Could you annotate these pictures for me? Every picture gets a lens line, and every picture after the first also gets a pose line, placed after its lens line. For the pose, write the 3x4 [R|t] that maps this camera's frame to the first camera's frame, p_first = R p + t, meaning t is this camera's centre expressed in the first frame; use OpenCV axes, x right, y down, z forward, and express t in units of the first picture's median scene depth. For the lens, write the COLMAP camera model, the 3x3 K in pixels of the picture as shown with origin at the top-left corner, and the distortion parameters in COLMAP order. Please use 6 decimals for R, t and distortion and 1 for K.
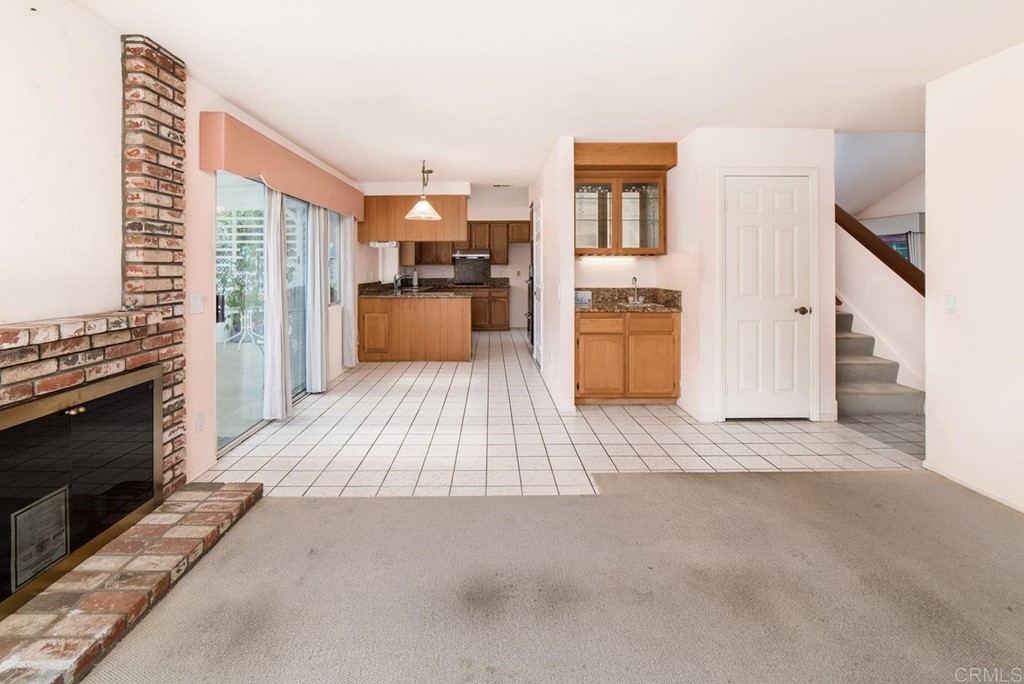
lens RADIAL K [[446.0, 0, 485.2], [0, 446.0, 267.4], [0, 0, 1]] dist [-0.014122, 0.000795]
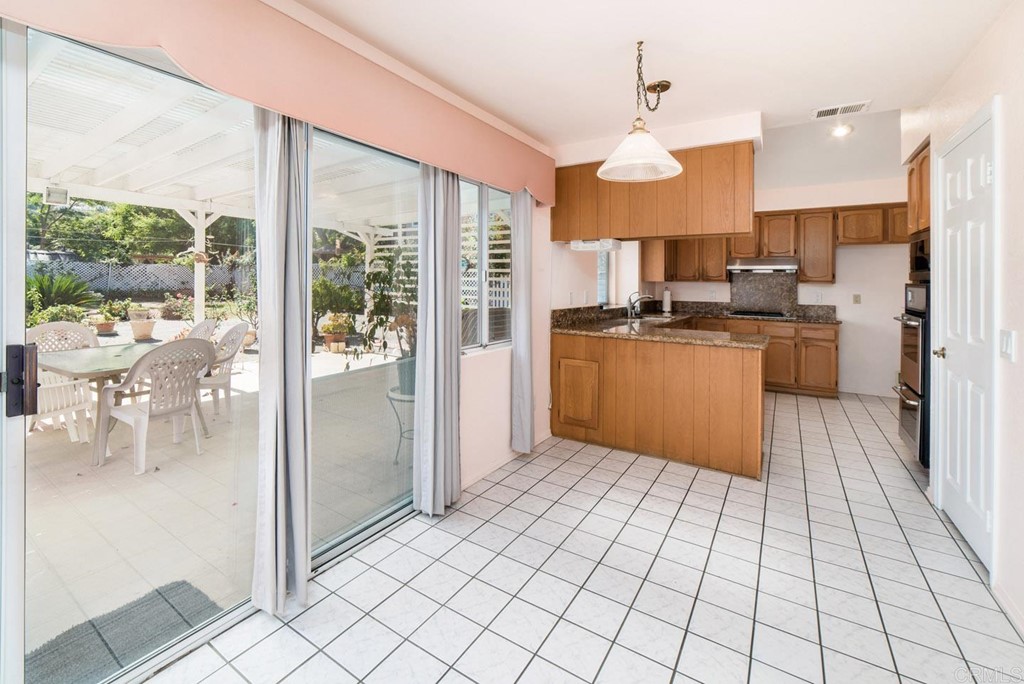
lens RADIAL K [[446.0, 0, 485.2], [0, 446.0, 267.4], [0, 0, 1]] dist [-0.014122, 0.000795]
pose [[0.833686, -0.002749, -0.552232, -0.012313], [-0.016984, 0.999387, -0.030615, -0.001534], [0.551978, 0.034903, 0.833128, 0.315863]]
